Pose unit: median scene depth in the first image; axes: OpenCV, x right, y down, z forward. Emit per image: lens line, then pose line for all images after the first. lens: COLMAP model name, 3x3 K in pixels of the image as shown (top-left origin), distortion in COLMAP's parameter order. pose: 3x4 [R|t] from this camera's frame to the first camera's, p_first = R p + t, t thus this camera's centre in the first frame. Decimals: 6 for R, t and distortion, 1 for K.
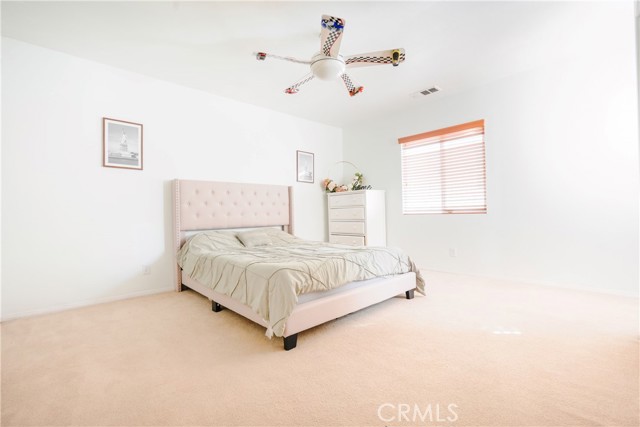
lens RADIAL K [[288.4, 0, 320.3], [0, 288.4, 213.8], [0, 0, 1]] dist [-0.005529, -0.000764]
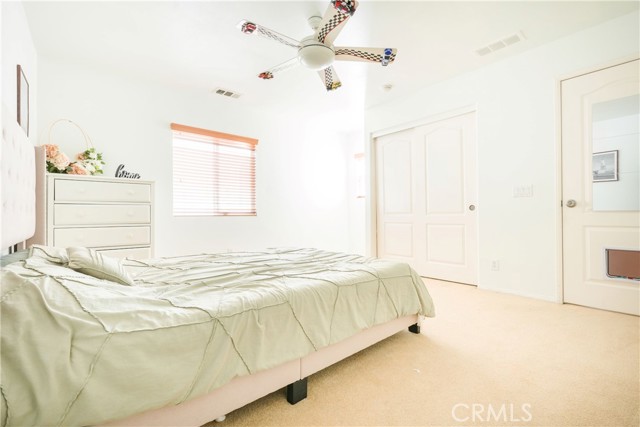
lens RADIAL K [[288.4, 0, 320.2], [0, 288.4, 213.5], [0, 0, 1]] dist [-0.005529, -0.000764]
pose [[0.015171, 0.020583, 0.999673, -0.578166], [-0.002125, 0.999787, -0.020553, 0.011191], [-0.999883, -0.001812, 0.015212, 0.624786]]
